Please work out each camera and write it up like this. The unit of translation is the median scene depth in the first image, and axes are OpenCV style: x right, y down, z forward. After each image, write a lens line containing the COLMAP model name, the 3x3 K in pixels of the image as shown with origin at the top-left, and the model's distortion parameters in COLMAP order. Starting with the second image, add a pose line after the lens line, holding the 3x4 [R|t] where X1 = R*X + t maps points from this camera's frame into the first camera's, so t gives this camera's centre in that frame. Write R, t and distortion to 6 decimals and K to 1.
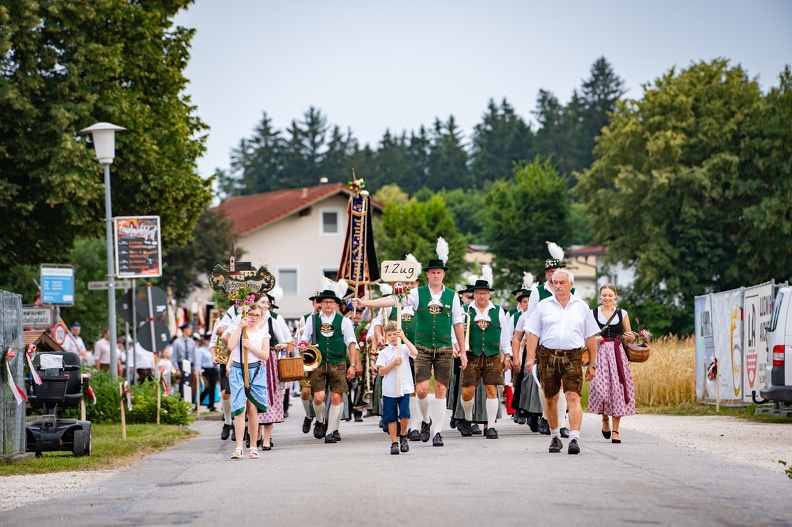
lens RADIAL K [[4094.1, 0, 365.6], [0, 4094.1, 297.2], [0, 0, 1]] dist [2.842722, 0.000000]
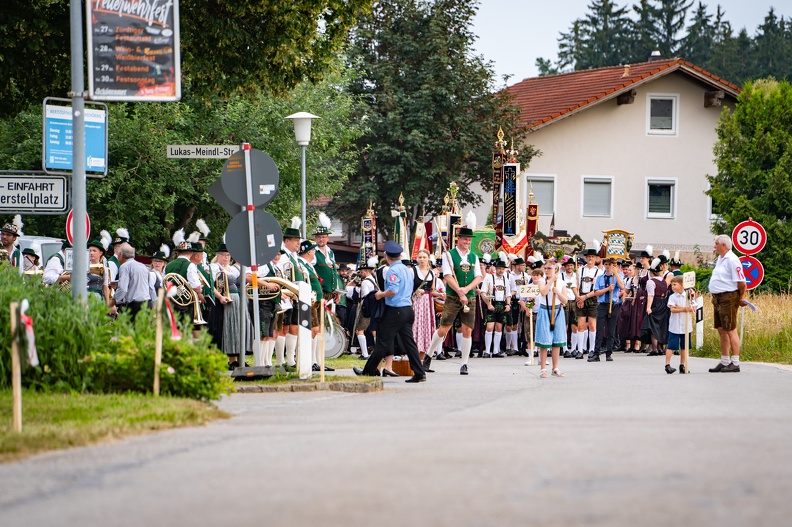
lens RADIAL K [[4094.1, 0, 451.4], [0, 4094.1, 284.4], [0, 0, 1]] dist [2.842722, 0.000000]
pose [[0.996019, 0.033583, -0.082570, 0.021856], [-0.033163, 0.999429, 0.006462, 0.010875], [0.082740, -0.003698, 0.996564, 0.422231]]
